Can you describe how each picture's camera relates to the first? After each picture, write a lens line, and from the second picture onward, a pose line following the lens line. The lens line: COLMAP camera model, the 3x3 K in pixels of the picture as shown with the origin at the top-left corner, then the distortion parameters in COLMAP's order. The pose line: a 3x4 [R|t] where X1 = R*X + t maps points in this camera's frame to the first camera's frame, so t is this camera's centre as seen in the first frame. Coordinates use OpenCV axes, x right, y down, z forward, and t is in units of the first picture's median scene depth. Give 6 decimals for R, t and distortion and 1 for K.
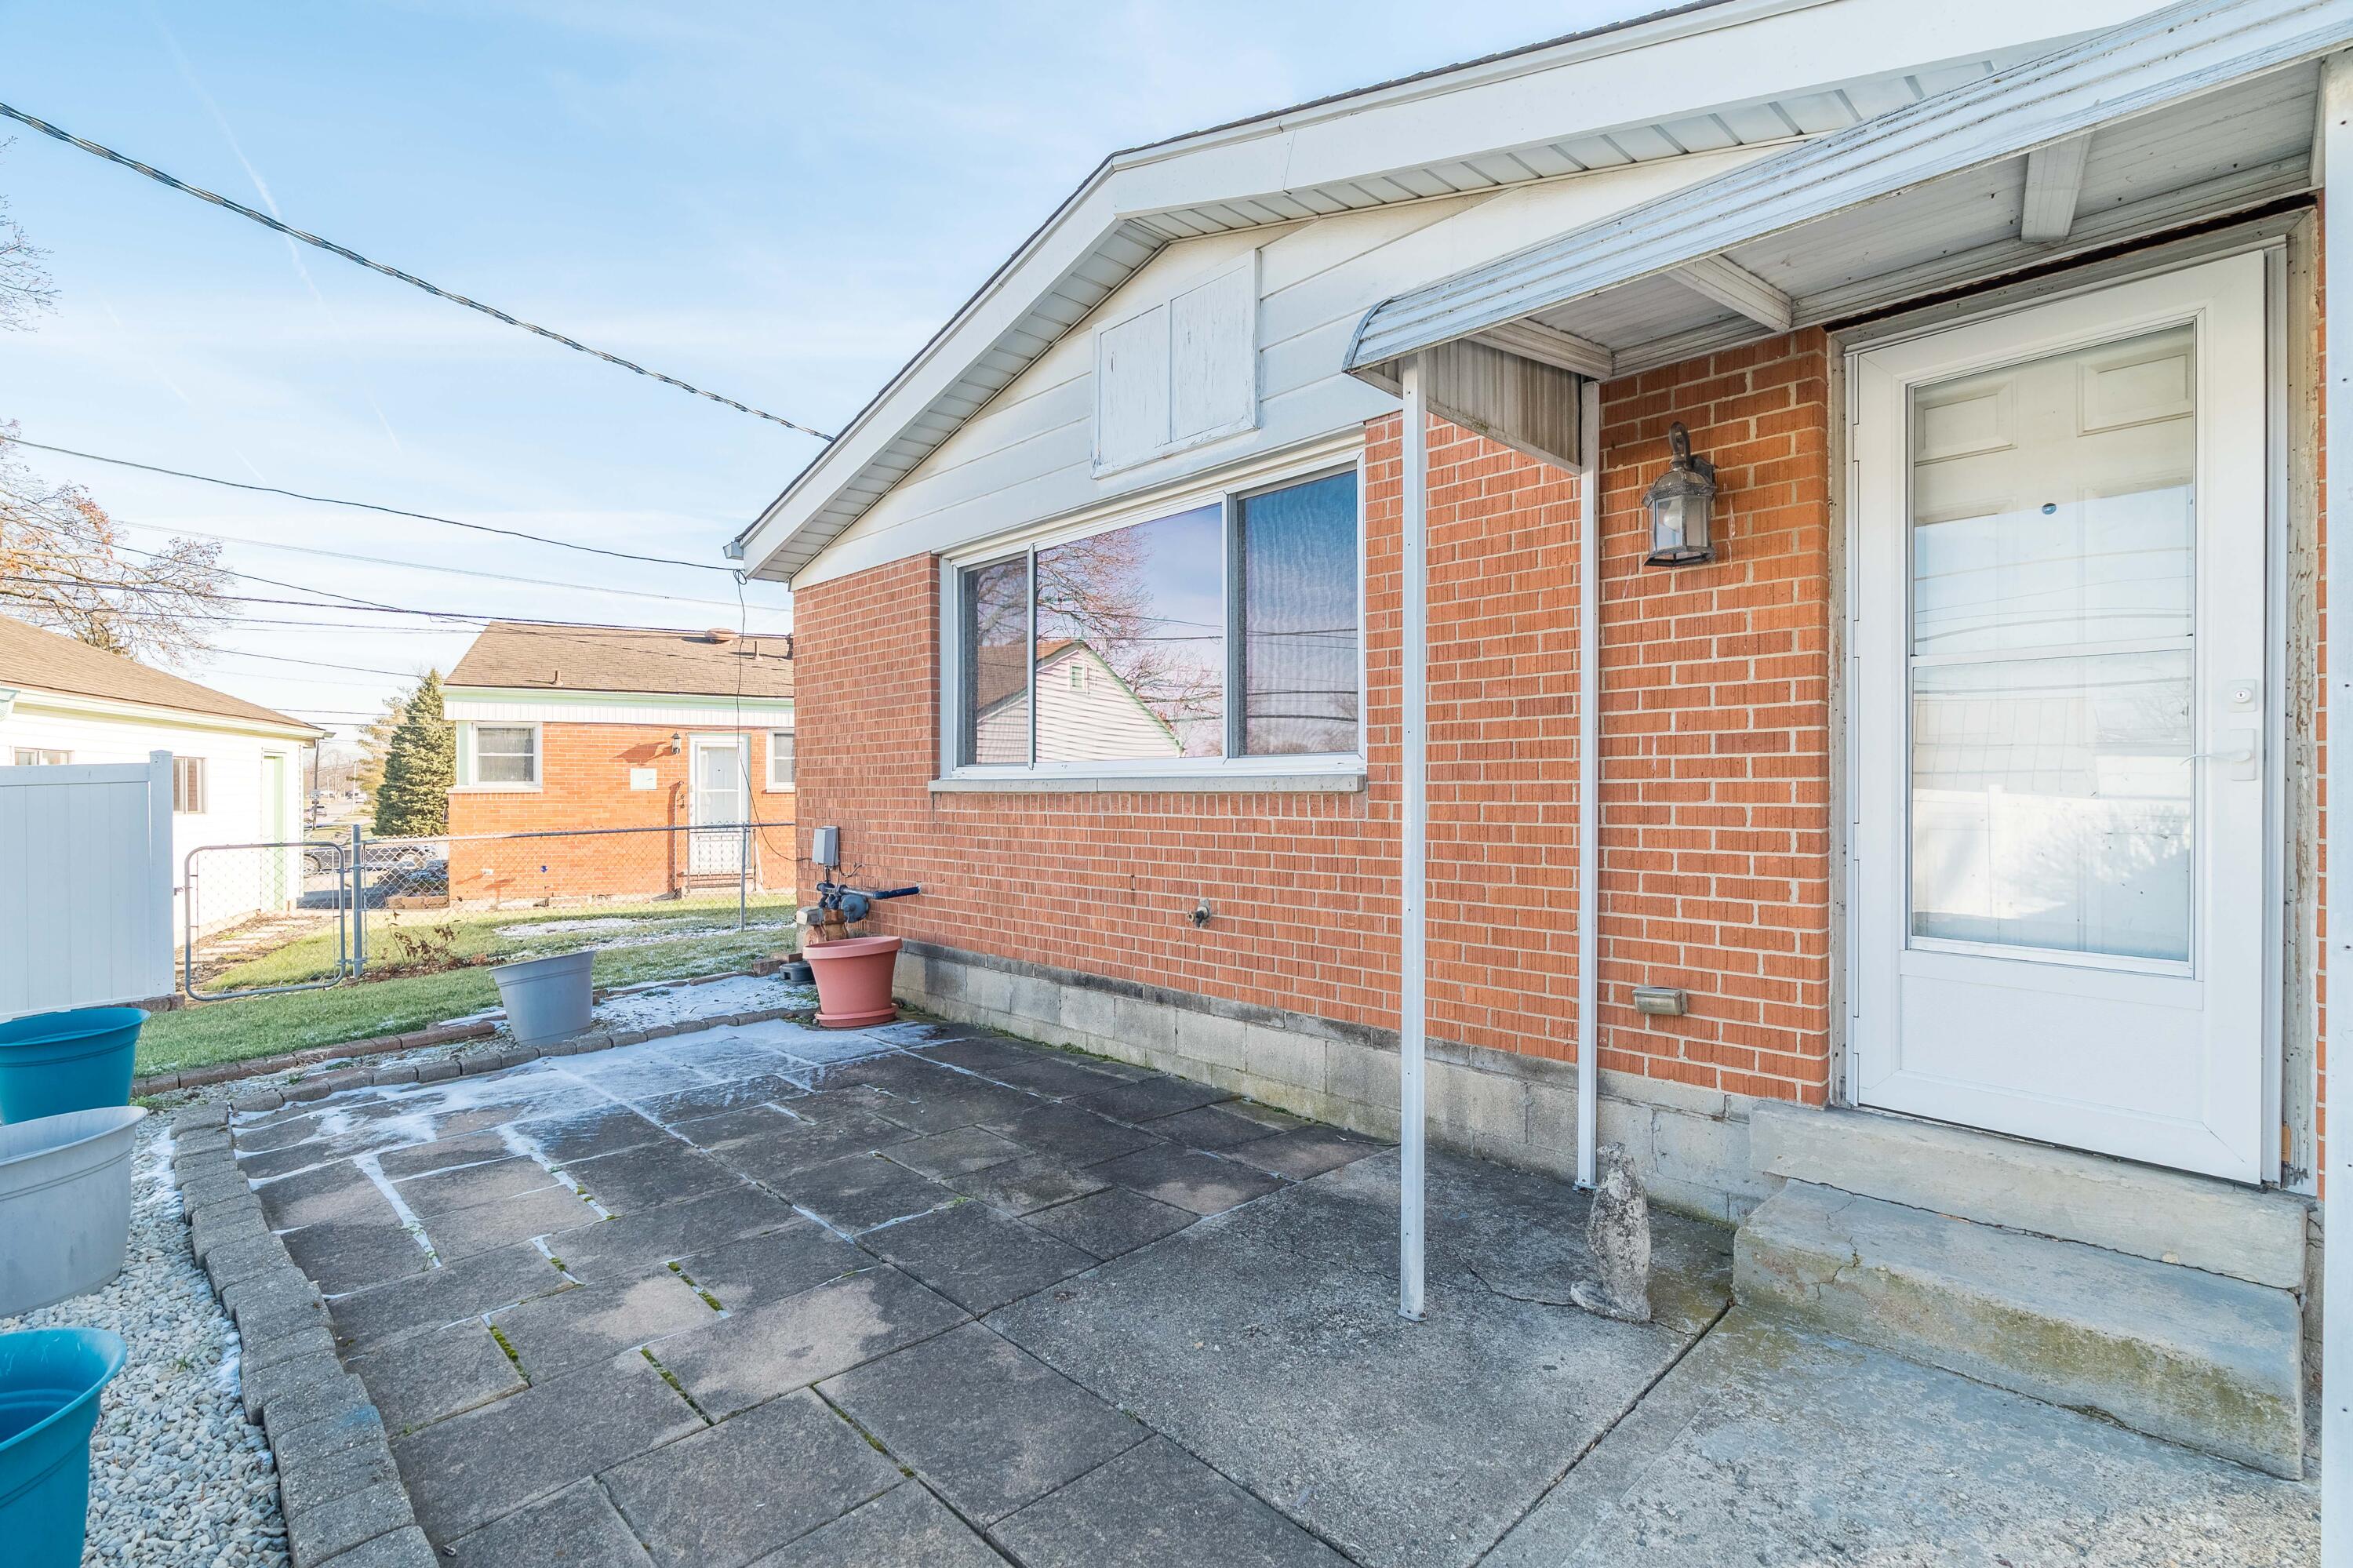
lens RADIAL K [[1081.3, 0, 1165.3], [0, 1081.3, 787.3], [0, 0, 1]] dist [-0.073812, 0.028848]
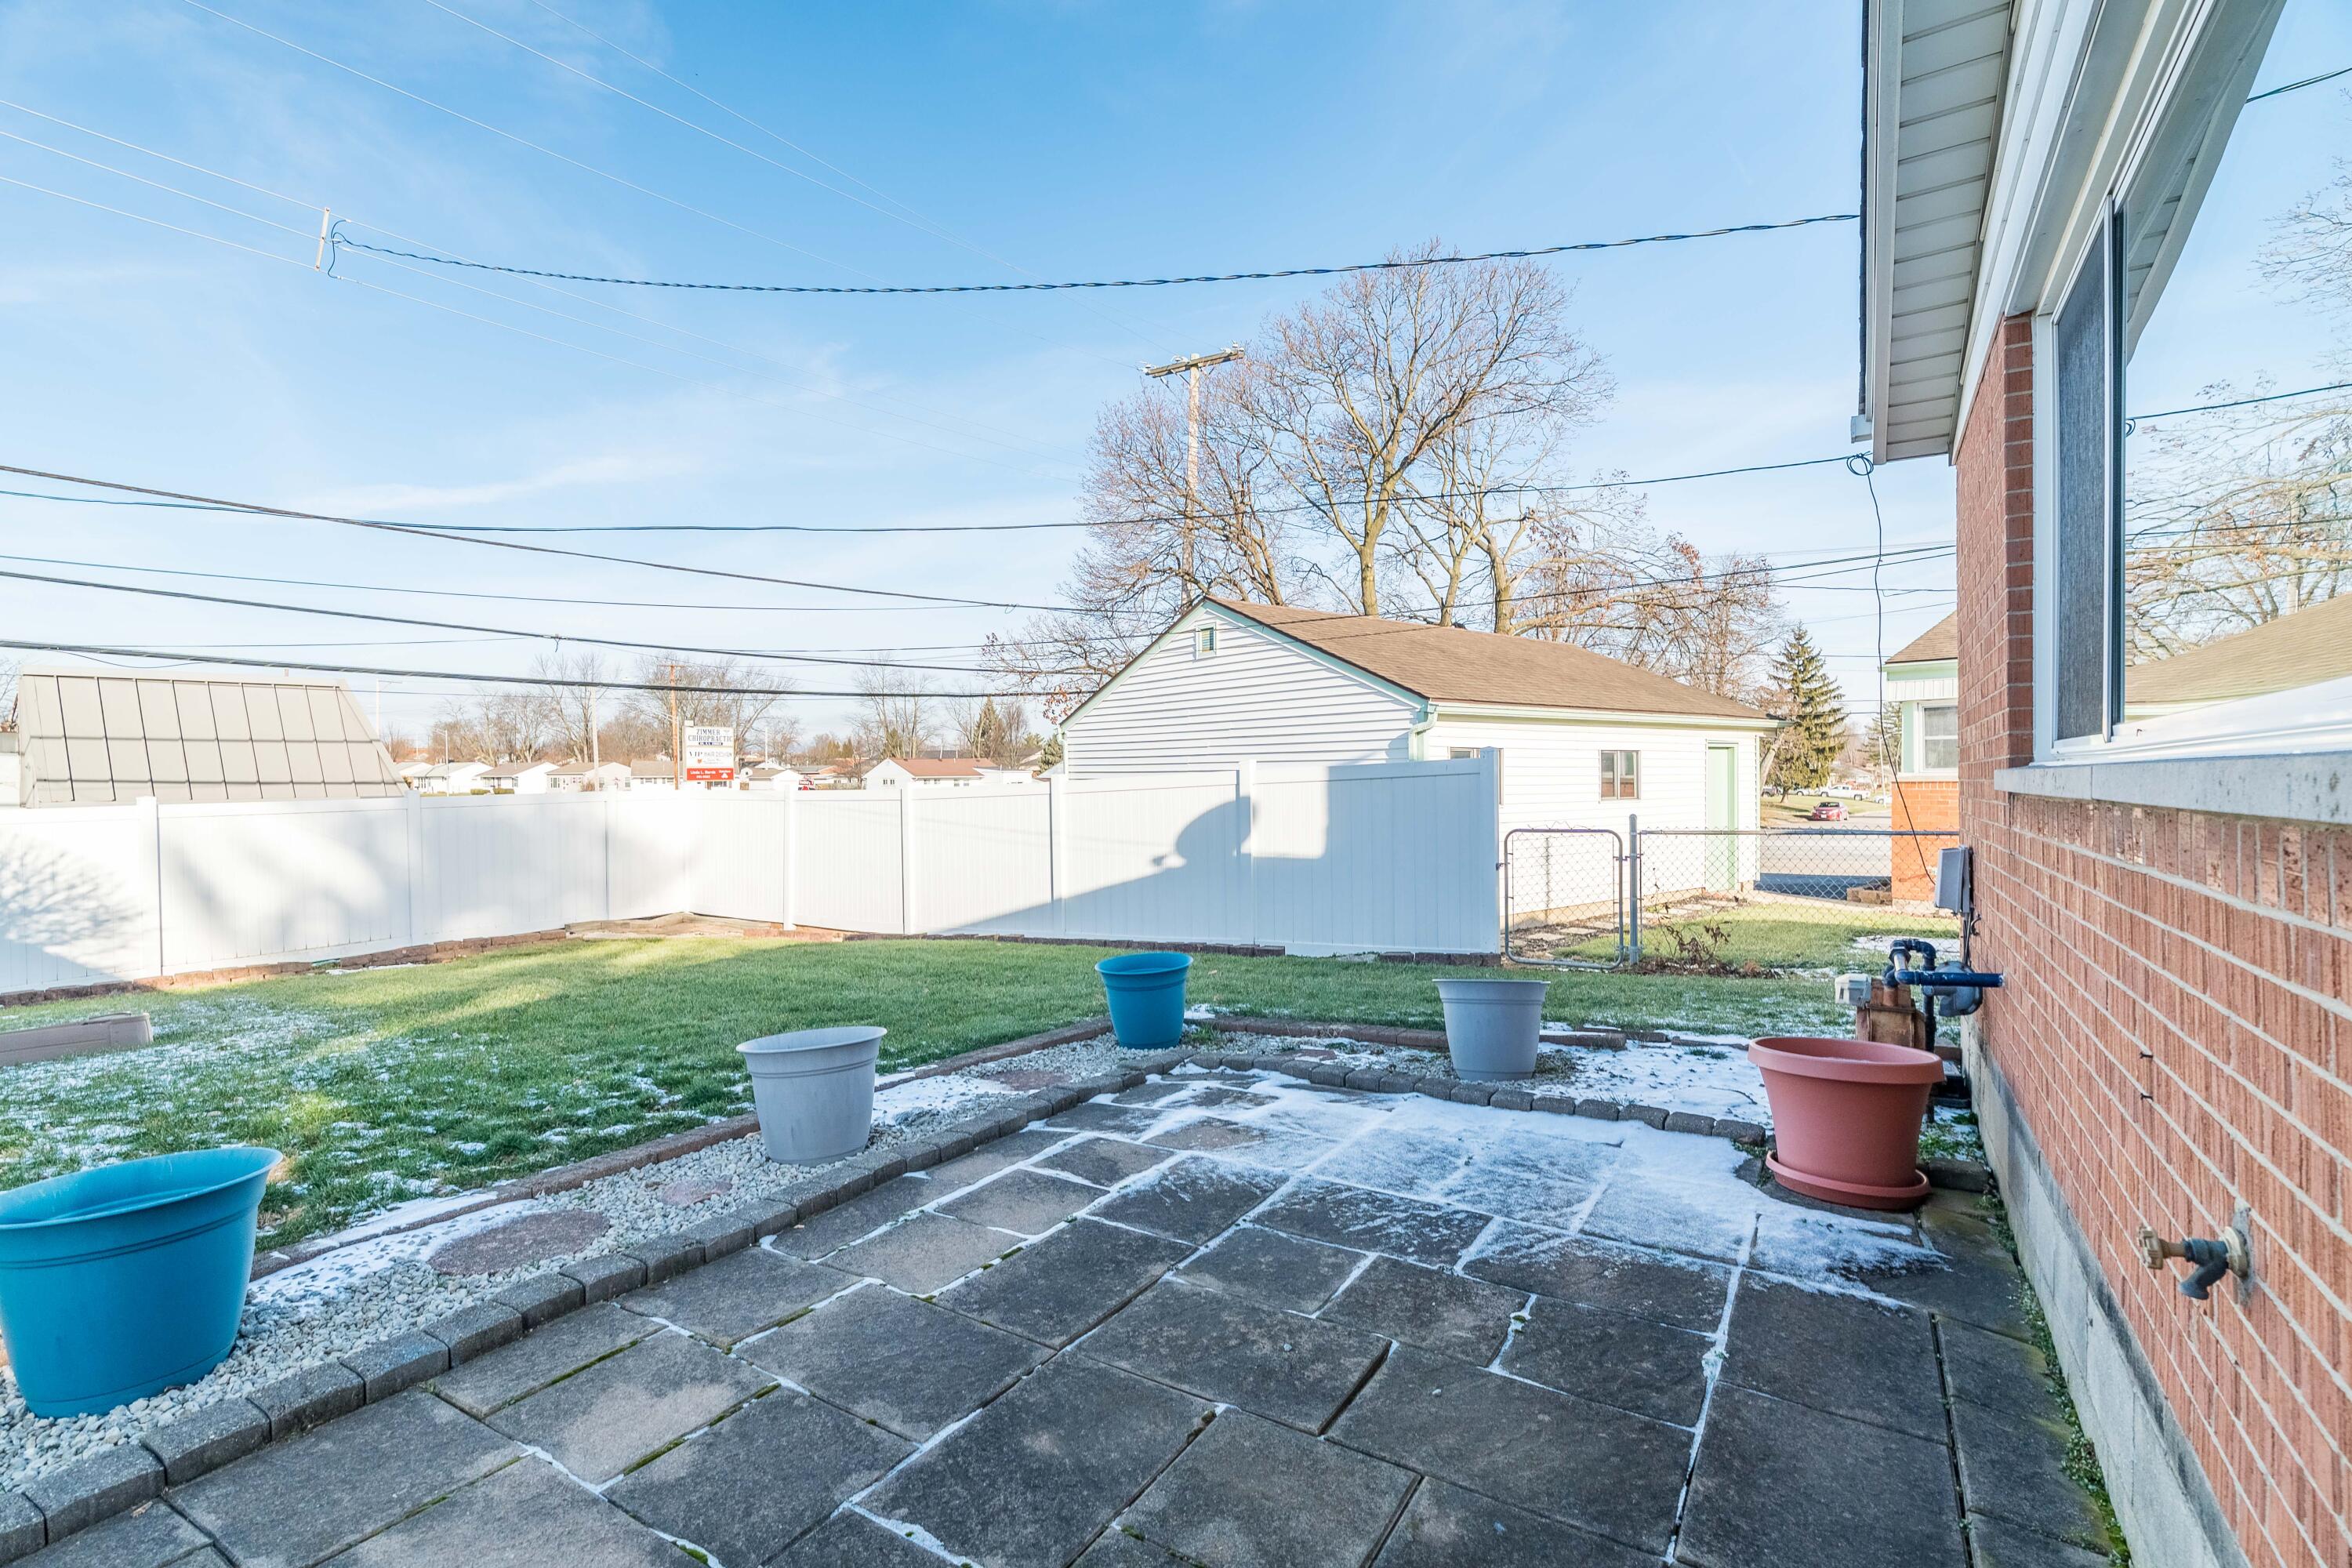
lens RADIAL K [[1051.4, 0, 1176.0], [0, 1051.4, 784.0], [0, 0, 1]] dist [-0.013067, 0.000119]
pose [[0.230039, 0.005422, -0.973166, 0.249403], [0.005311, 0.999963, 0.006826, -0.005933], [0.973167, -0.006739, 0.230002, 0.750907]]
